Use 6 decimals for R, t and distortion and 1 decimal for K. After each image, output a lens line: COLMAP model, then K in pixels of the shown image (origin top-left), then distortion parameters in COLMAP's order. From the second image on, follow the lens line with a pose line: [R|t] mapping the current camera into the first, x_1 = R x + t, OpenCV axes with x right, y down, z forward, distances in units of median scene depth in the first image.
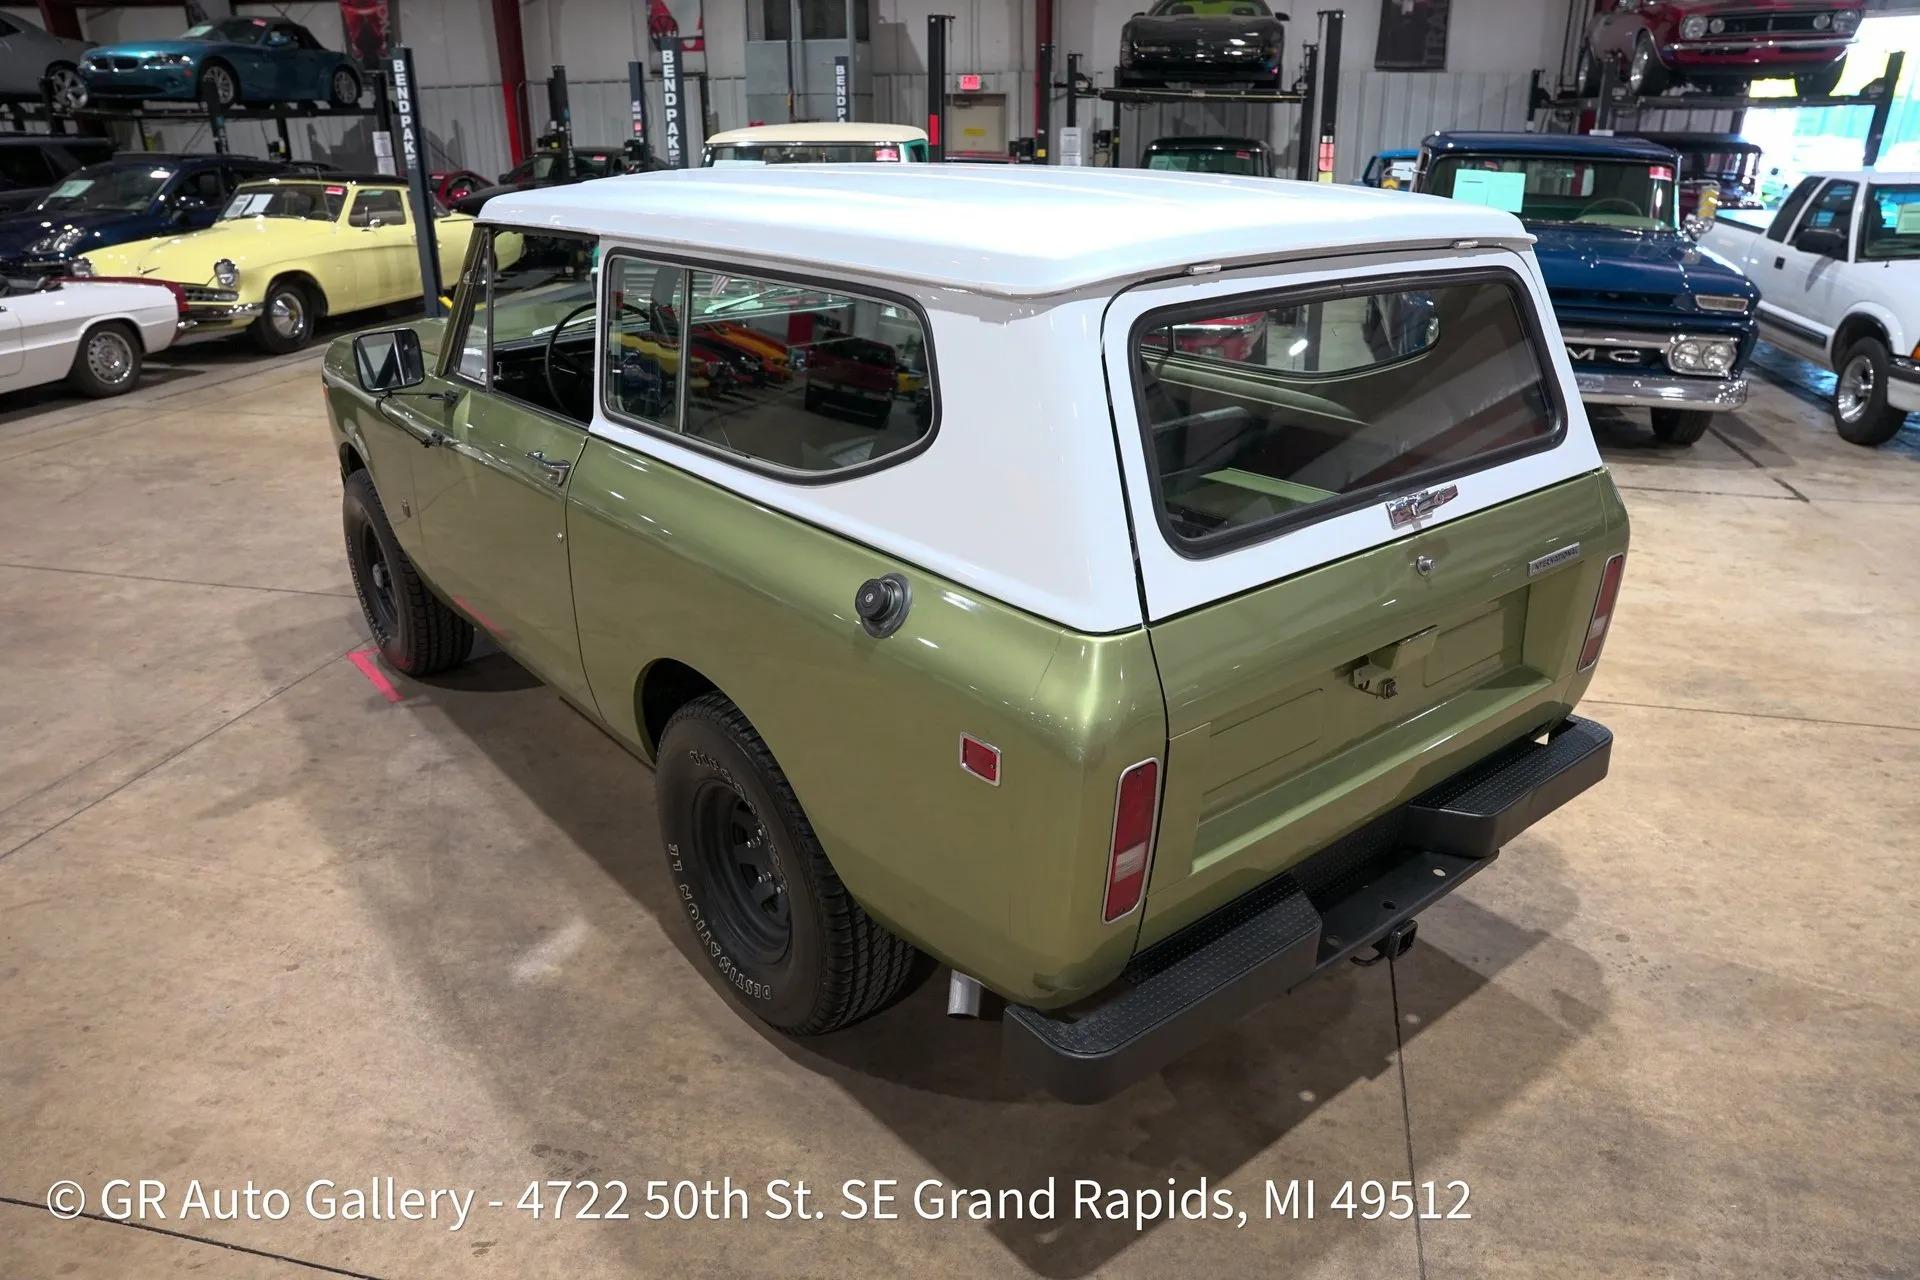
lens RADIAL K [[1314.9, 0, 965.9], [0, 1314.9, 634.2], [0, 0, 1]] dist [-0.136447, 0.106636]
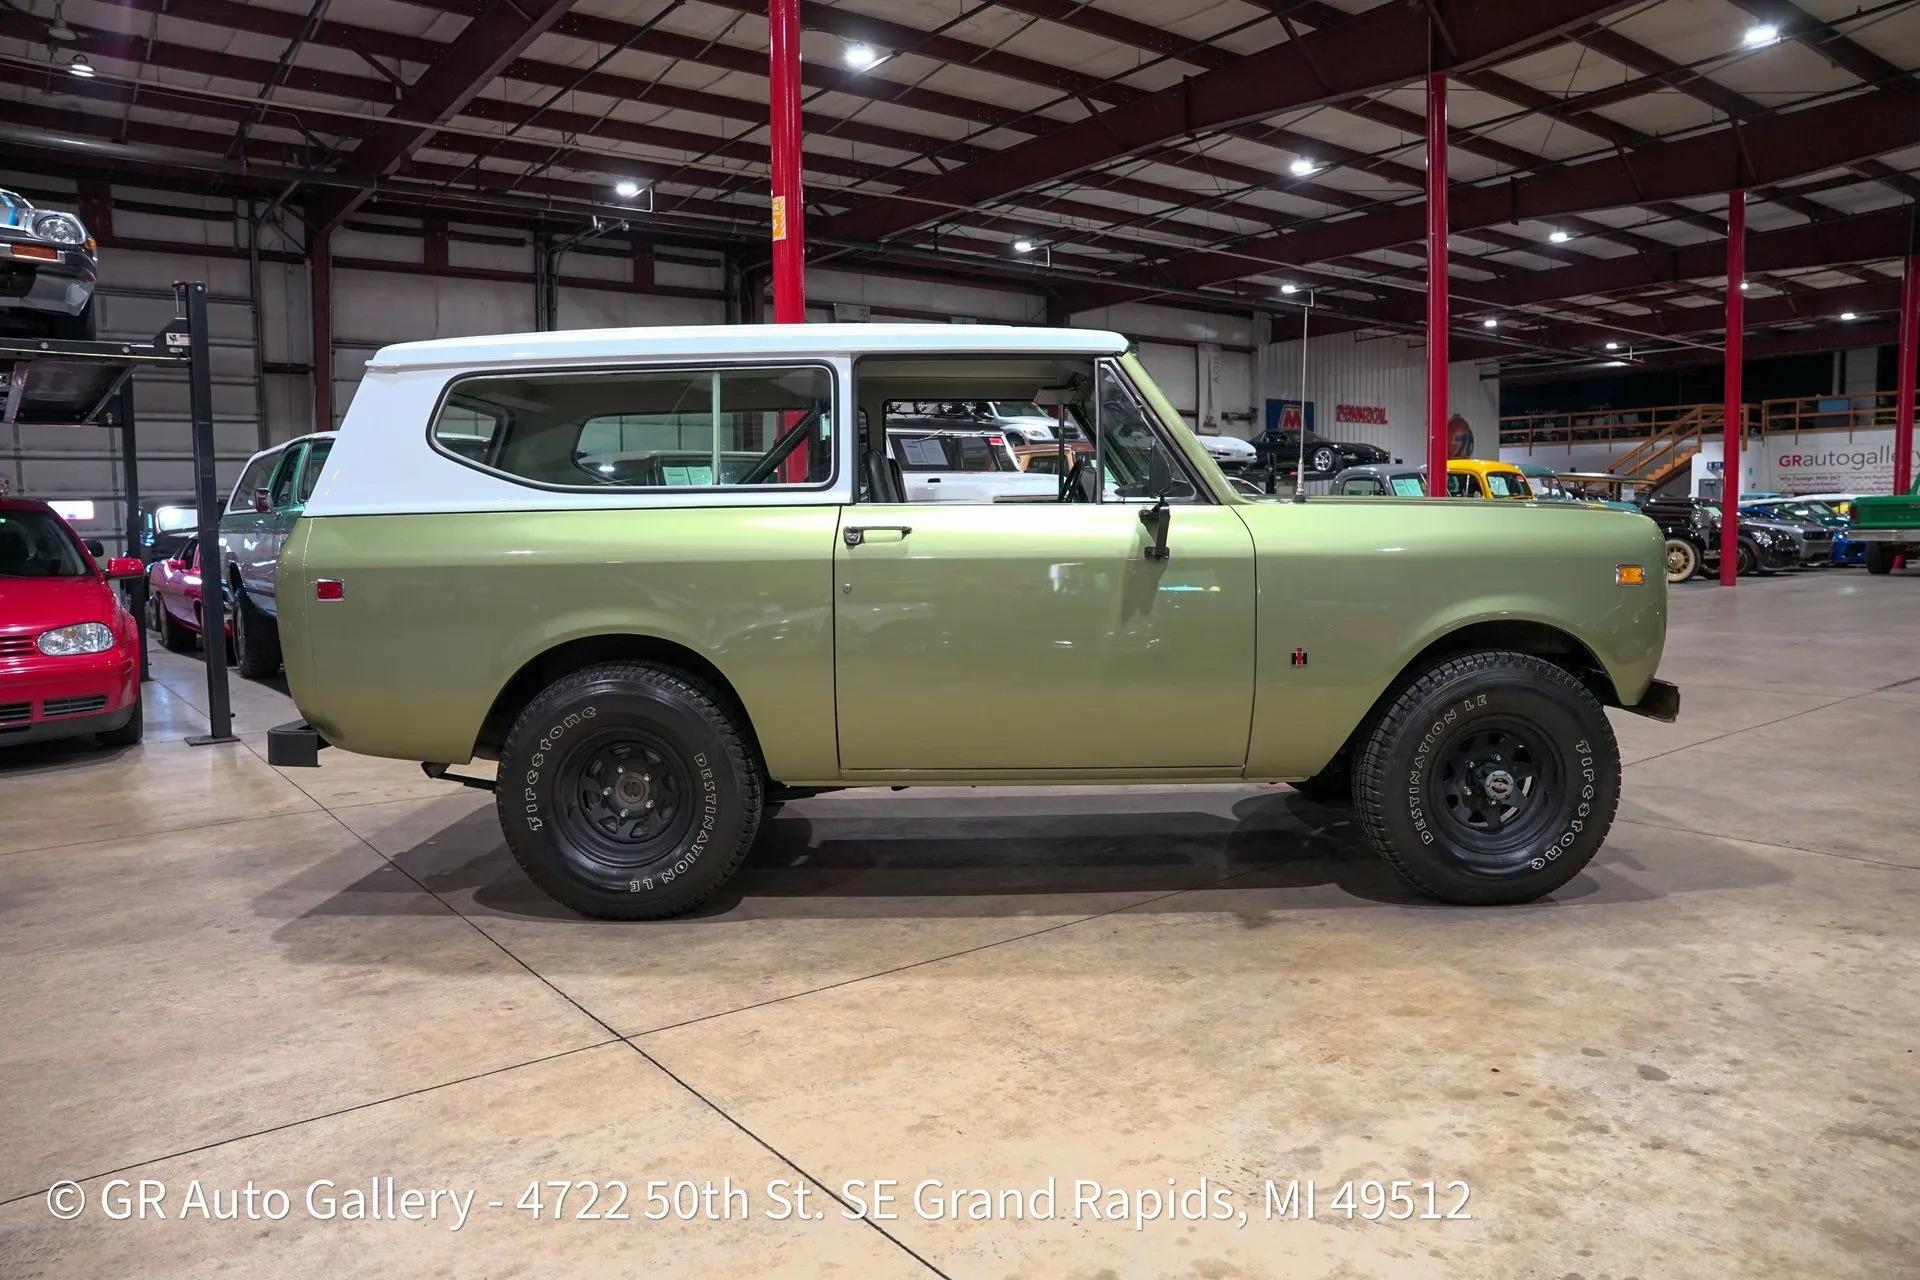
lens RADIAL K [[1314.9, 0, 961.2], [0, 1314.9, 640.2], [0, 0, 1]] dist [-0.136447, 0.106636]
pose [[-0.630863, 0.085063, -0.771217, 0.659387], [-0.275132, 0.904857, 0.324864, -0.385364], [0.725475, 0.417131, -0.547438, 1.367371]]
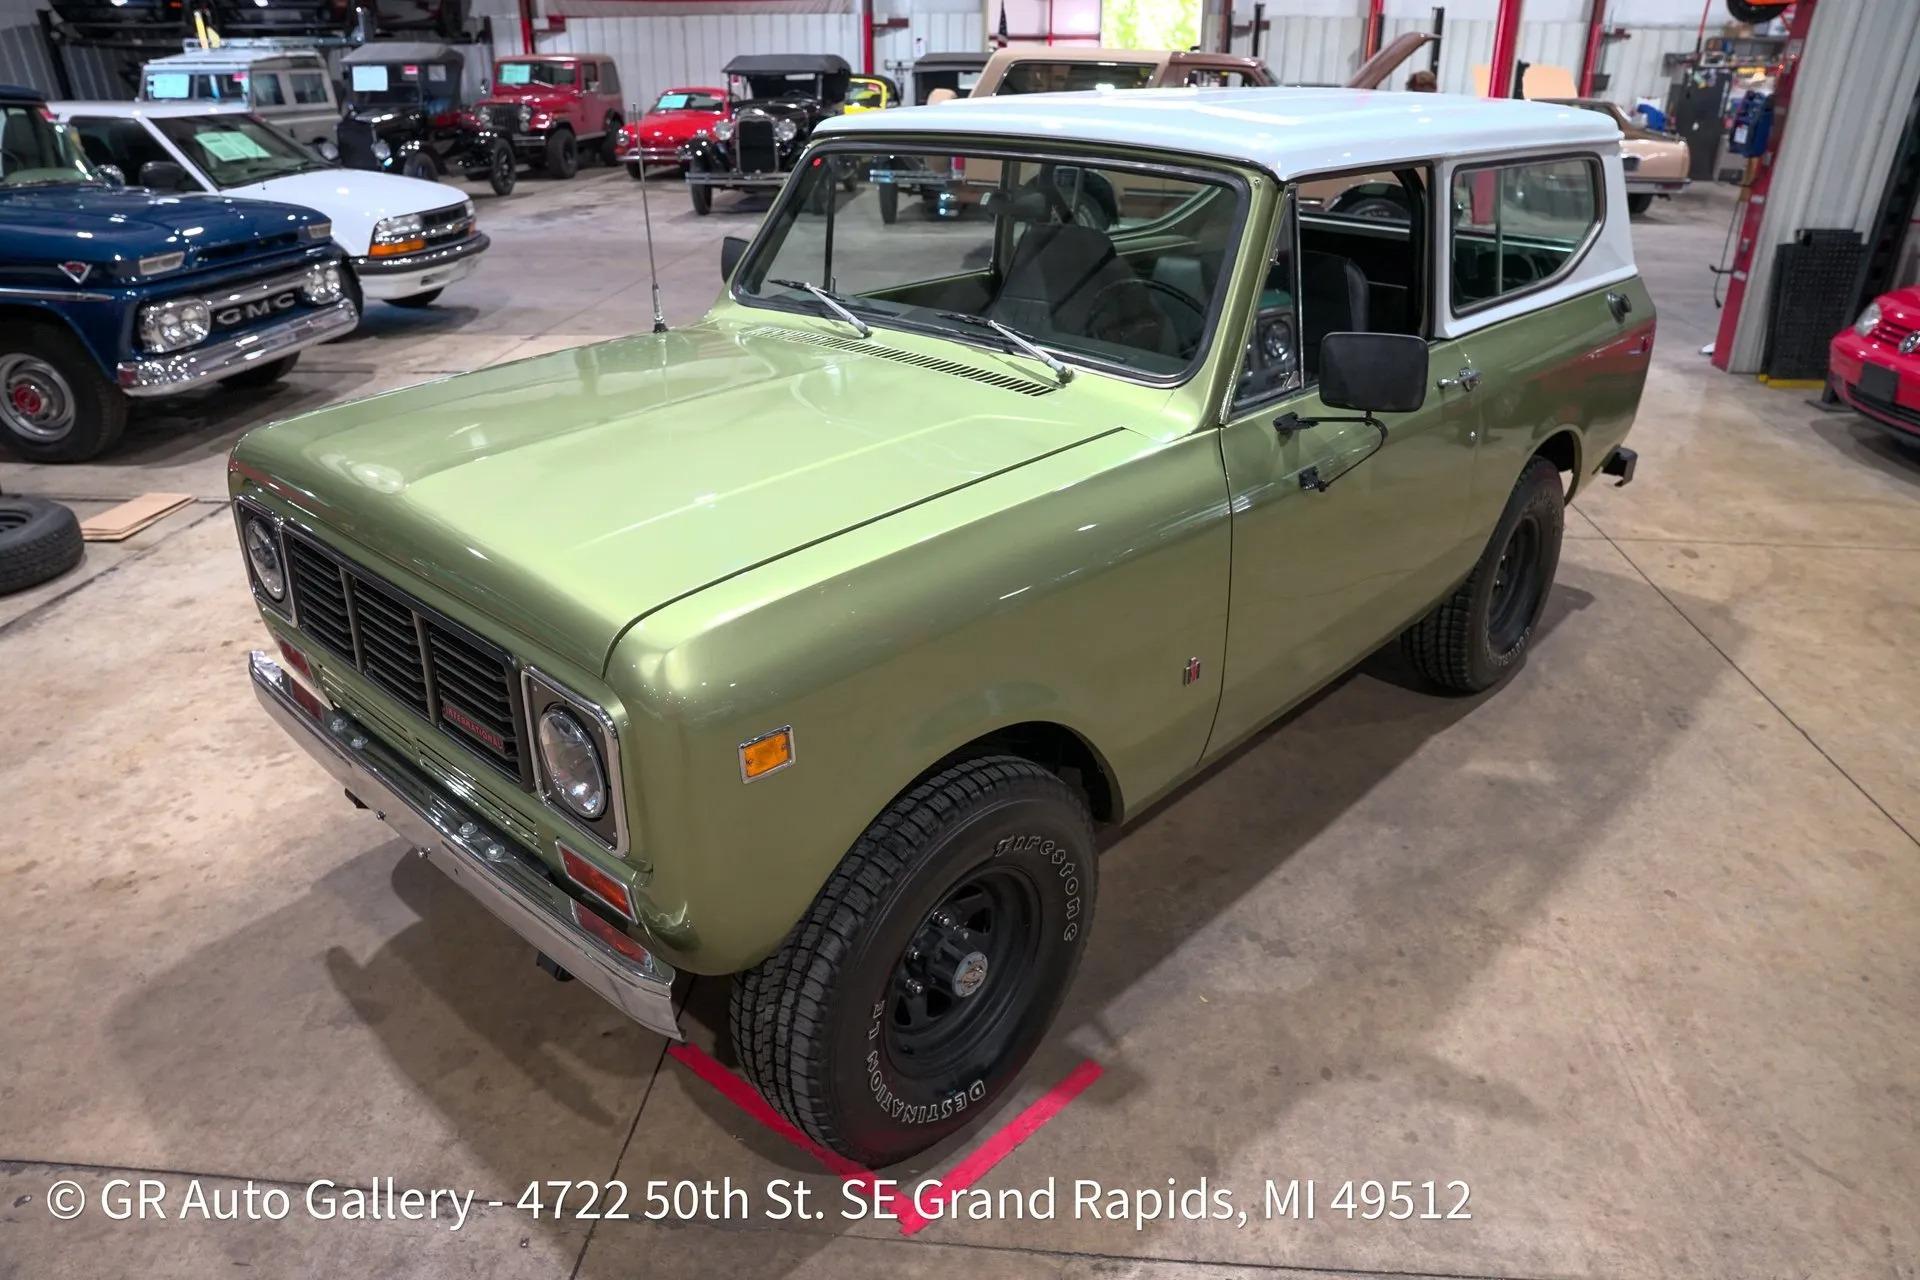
lens RADIAL K [[1314.9, 0, 959.4], [0, 1314.9, 632.5], [0, 0, 1]] dist [-0.136447, 0.106636]
pose [[-0.132894, -0.406241, 0.904051, -0.852024], [0.370548, 0.825631, 0.425472, -0.366586], [-0.919257, 0.391537, 0.040810, 0.925601]]
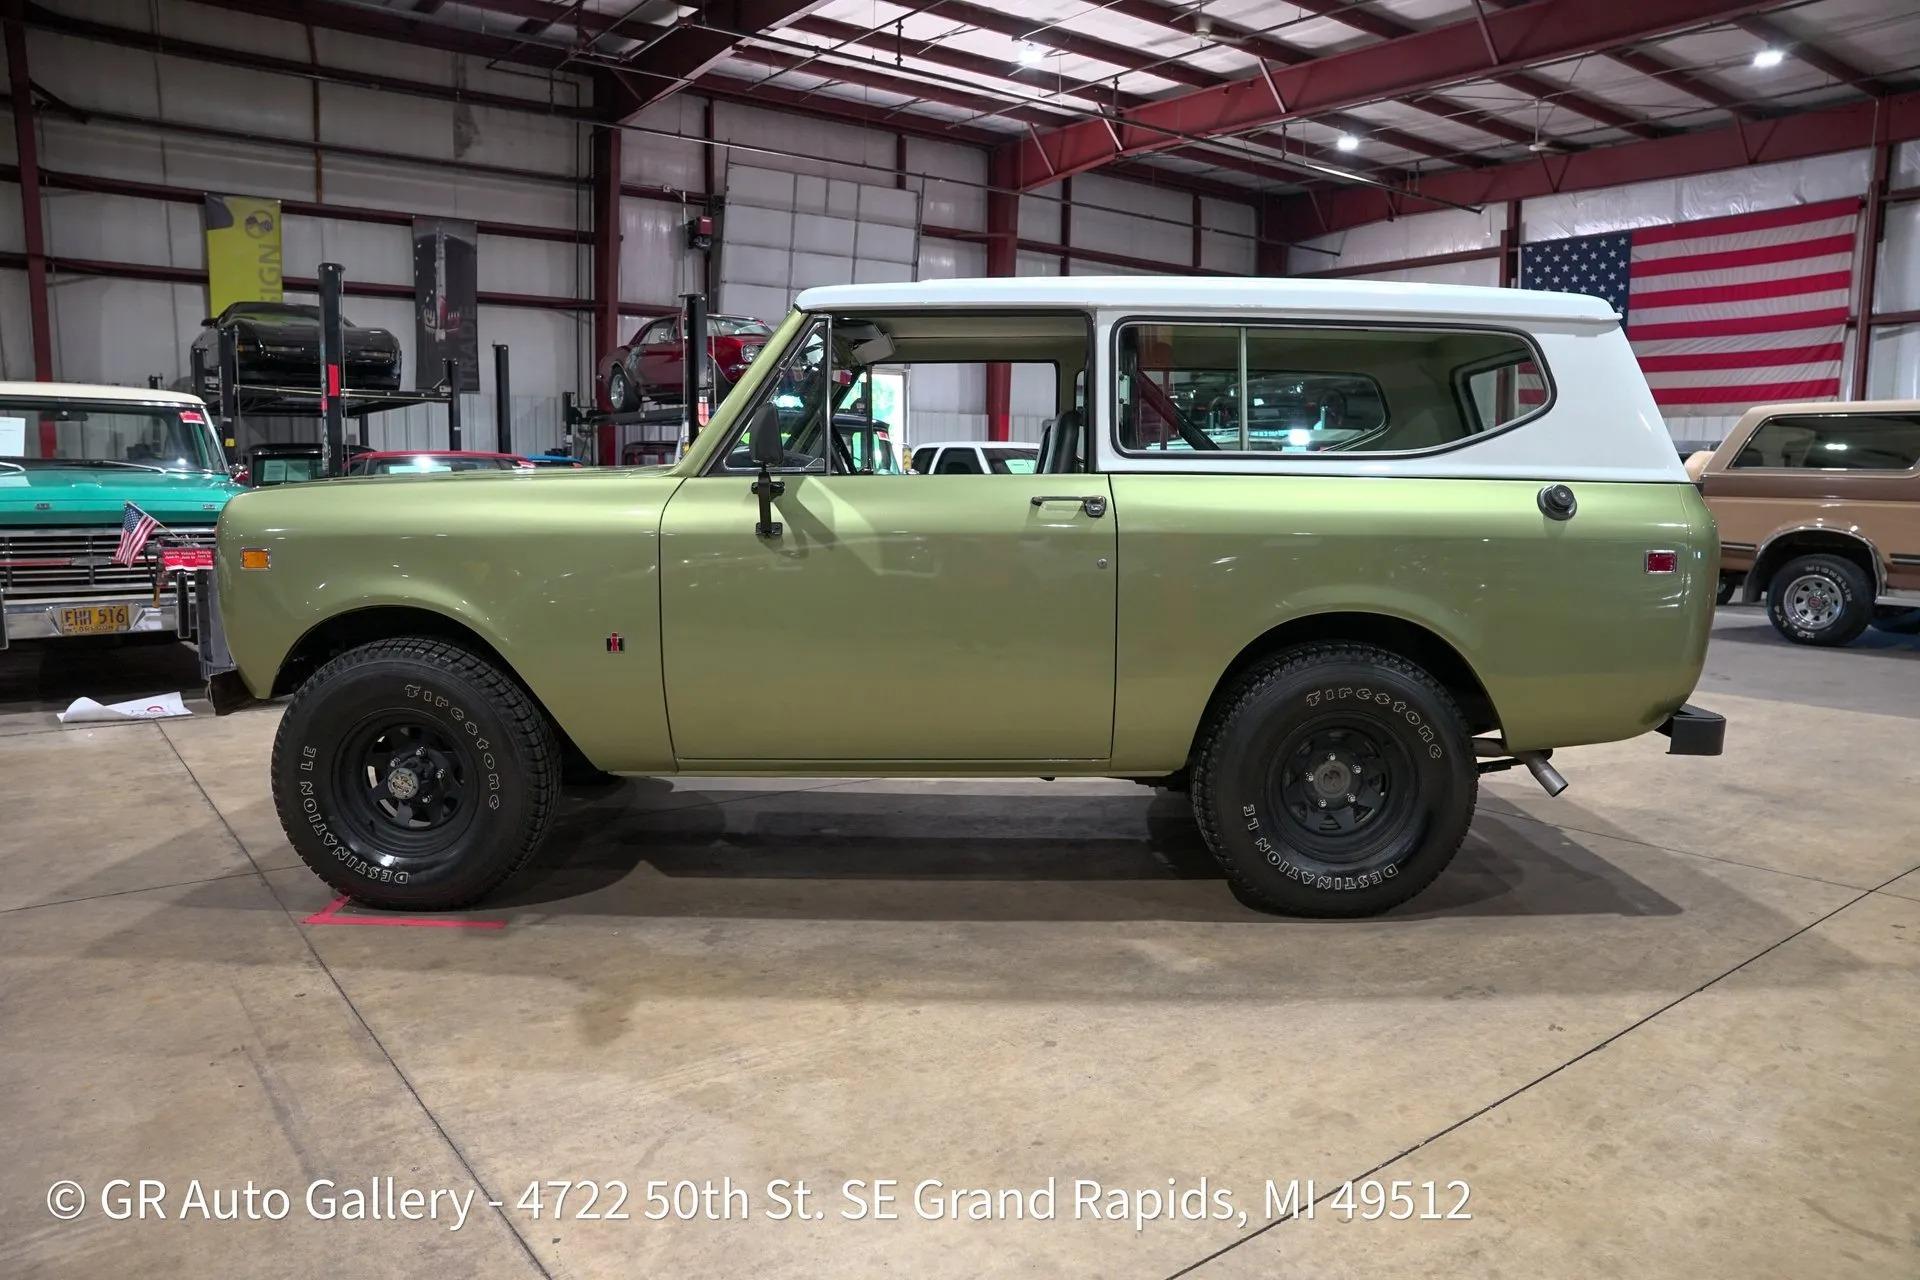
lens RADIAL K [[1314.9, 0, 963.1], [0, 1314.9, 637.4], [0, 0, 1]] dist [-0.136447, 0.106636]
pose [[0.636516, -0.082206, 0.766870, -0.814231], [0.281090, 0.950643, -0.131403, 0.064106], [-0.718217, 0.299200, 0.628207, 0.262532]]
